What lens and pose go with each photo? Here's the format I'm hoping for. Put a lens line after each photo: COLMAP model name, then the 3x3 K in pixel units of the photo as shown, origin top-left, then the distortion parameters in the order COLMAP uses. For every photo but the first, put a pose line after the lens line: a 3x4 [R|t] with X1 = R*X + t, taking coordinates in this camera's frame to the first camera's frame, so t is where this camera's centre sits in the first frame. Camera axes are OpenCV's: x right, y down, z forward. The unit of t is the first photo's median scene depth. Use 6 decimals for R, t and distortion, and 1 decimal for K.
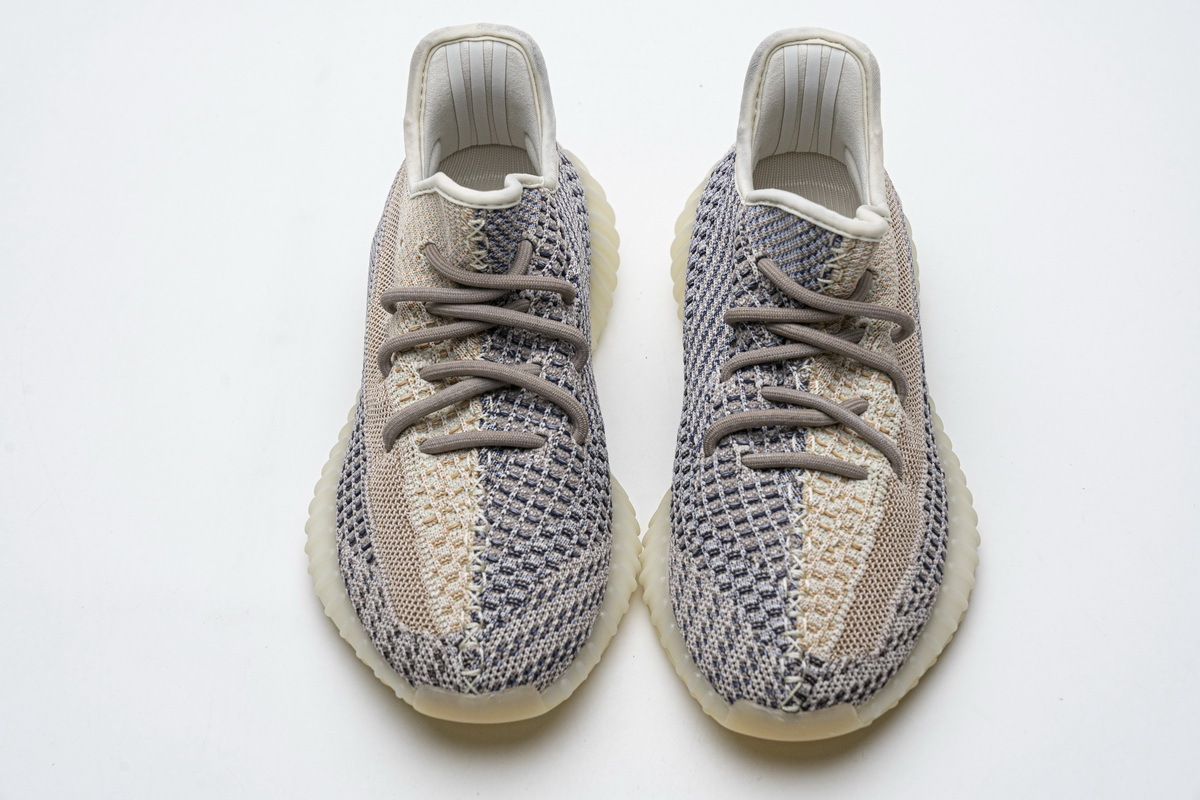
lens RADIAL K [[2461.6, 0, 600.0], [0, 2461.6, 400.0], [0, 0, 1]] dist [-0.014283, -0.056726]
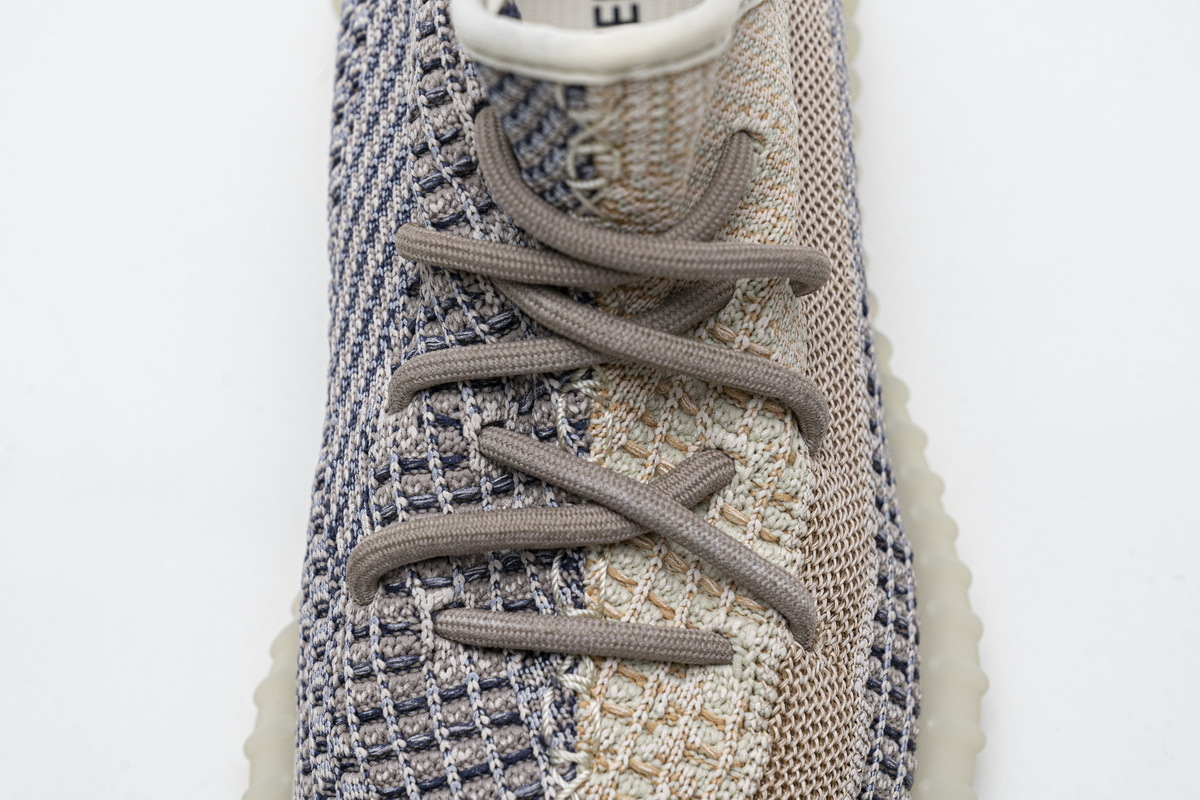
lens RADIAL K [[2461.6, 0, 600.0], [0, 2461.6, 400.0], [0, 0, 1]] dist [-0.014283, -0.056726]
pose [[0.999206, -0.034546, 0.019837, 0.078981], [0.026891, 0.952315, 0.303931, -0.140022], [-0.029391, -0.303156, 0.952488, 0.610111]]
